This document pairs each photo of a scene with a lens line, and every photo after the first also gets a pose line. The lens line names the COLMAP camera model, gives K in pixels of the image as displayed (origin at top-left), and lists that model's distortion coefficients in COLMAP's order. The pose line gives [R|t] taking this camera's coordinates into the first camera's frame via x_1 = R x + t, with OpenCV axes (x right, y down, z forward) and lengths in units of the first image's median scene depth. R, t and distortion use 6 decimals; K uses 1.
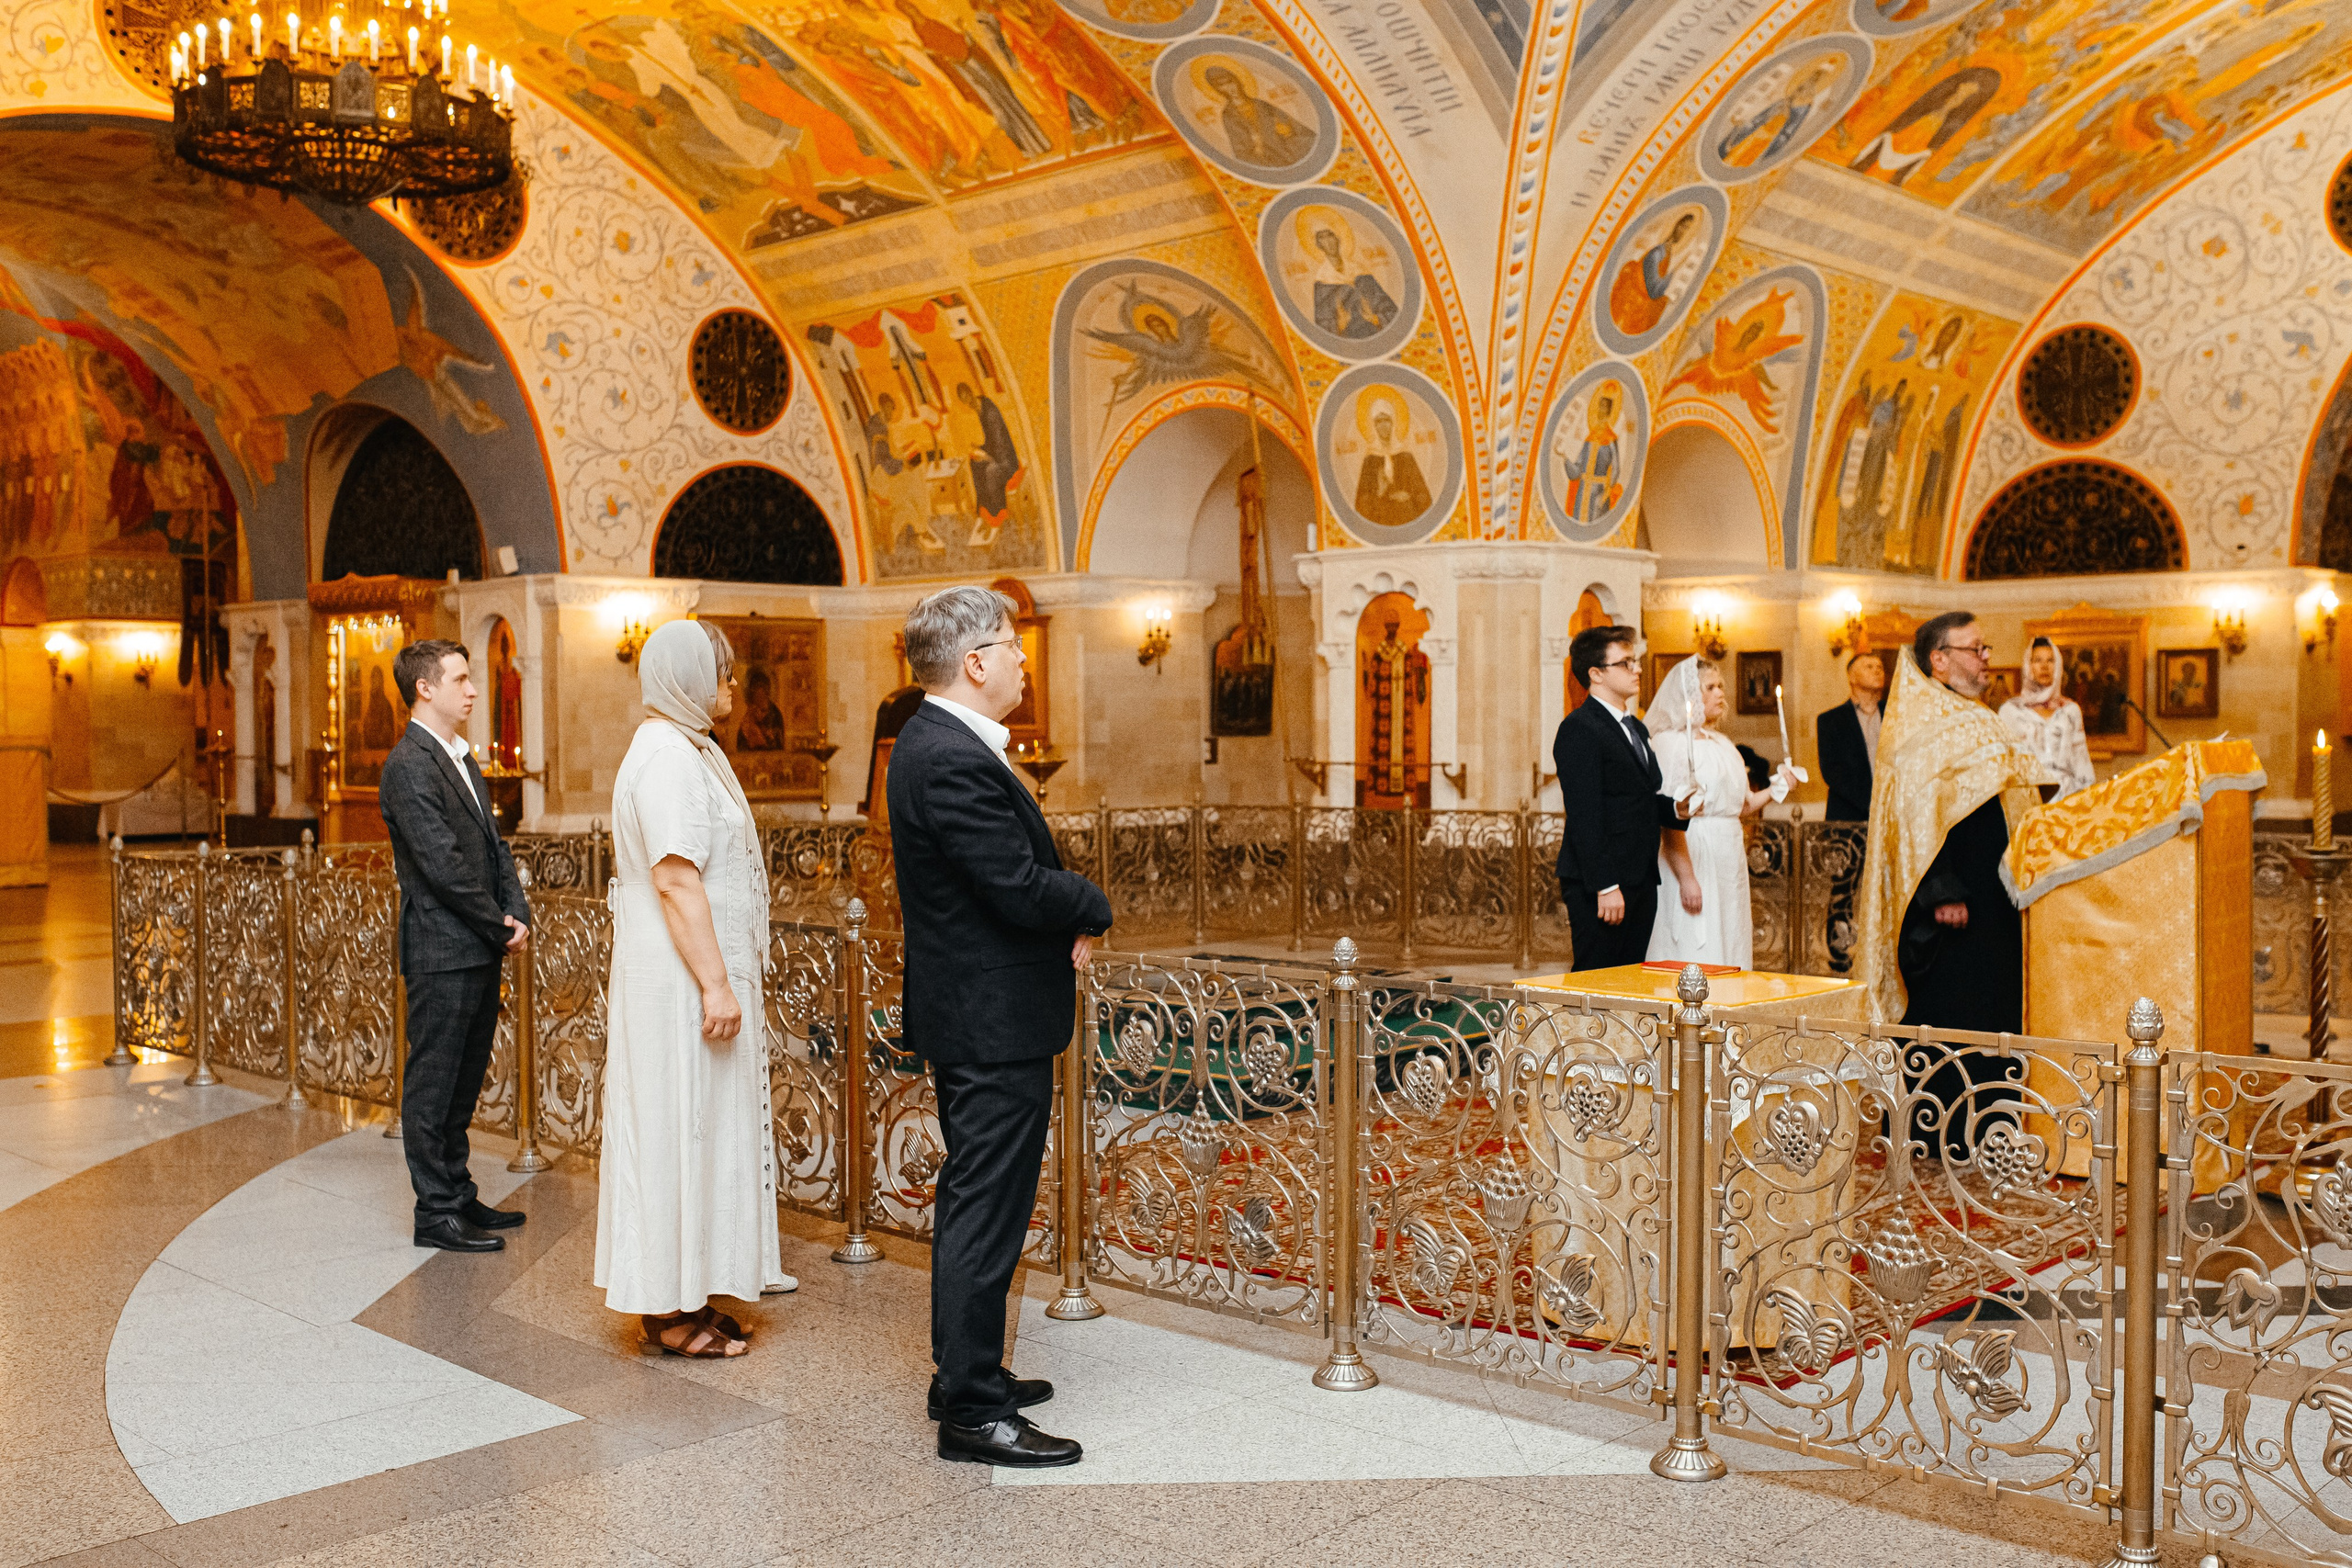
lens RADIAL K [[2229.5, 0, 1176.0], [0, 2229.5, 784.0], [0, 0, 1]] dist [-0.070895, 0.106780]
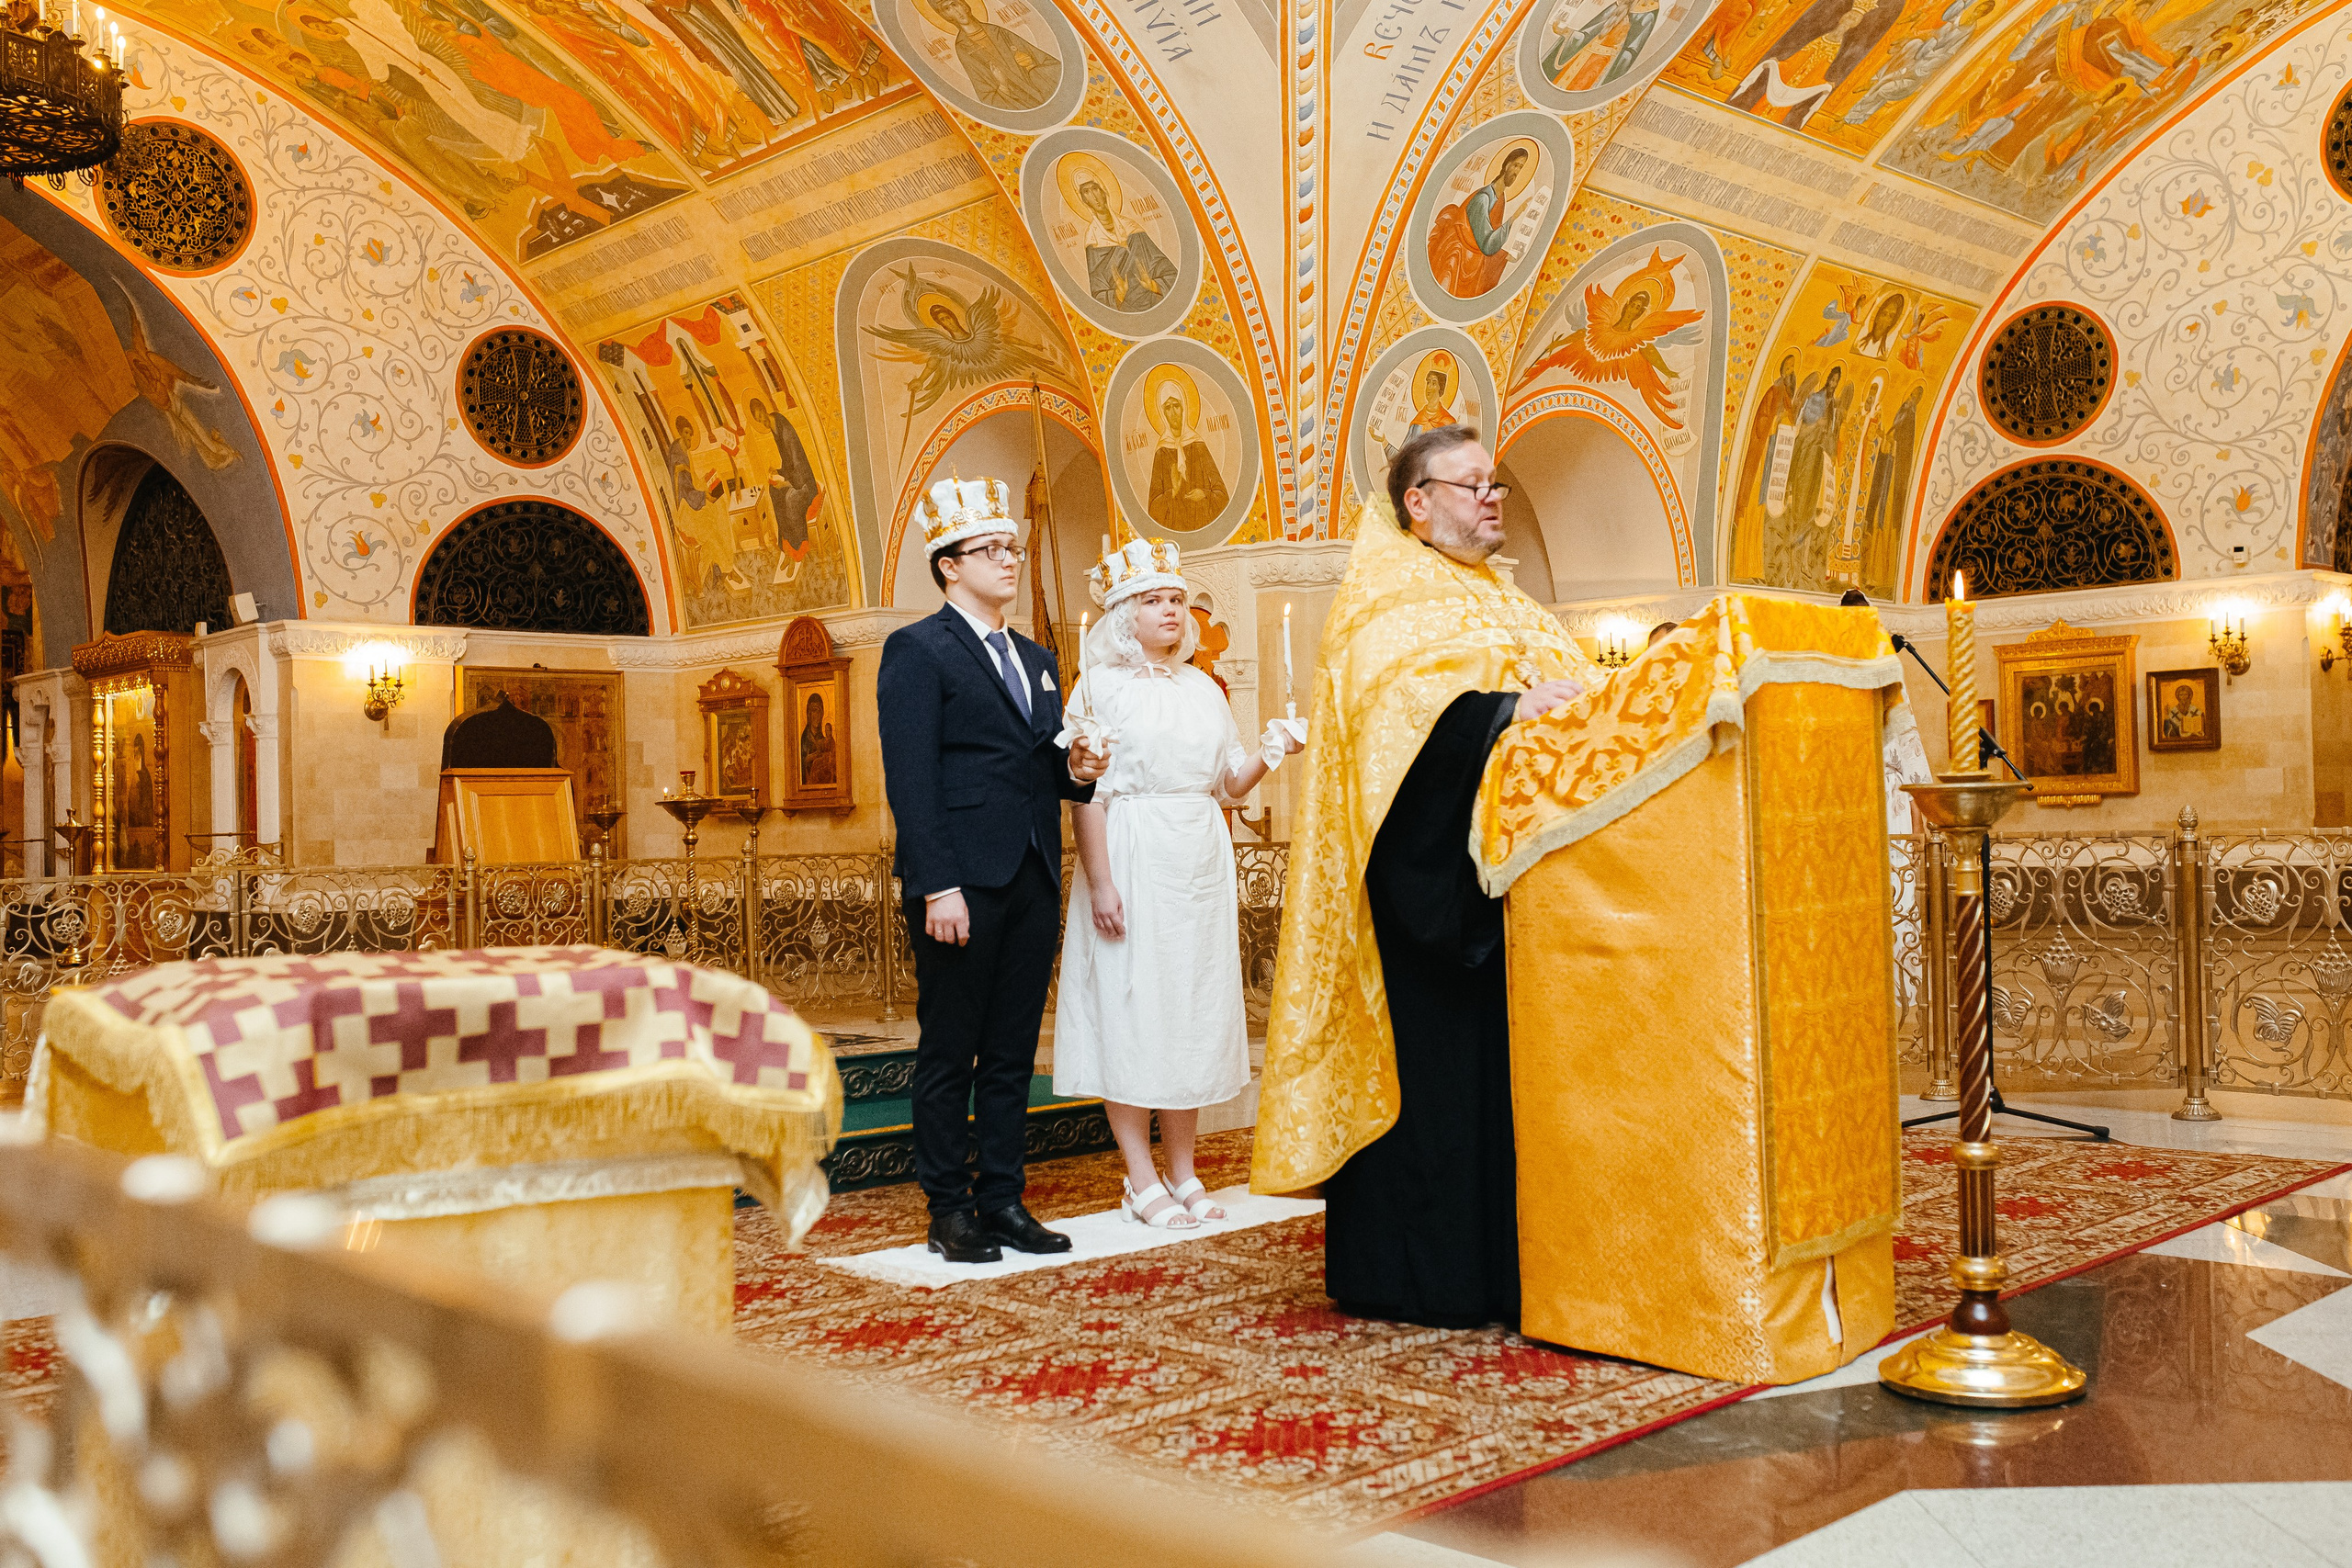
lens RADIAL K [[2229.5, 0, 1176.0], [0, 2229.5, 784.0], [0, 0, 1]] dist [-0.070895, 0.106780]
pose [[0.998753, -0.017842, -0.046620, 0.115637], [0.015573, 0.998698, -0.048585, 0.019276], [0.047427, 0.047799, 0.997730, 0.139825]]
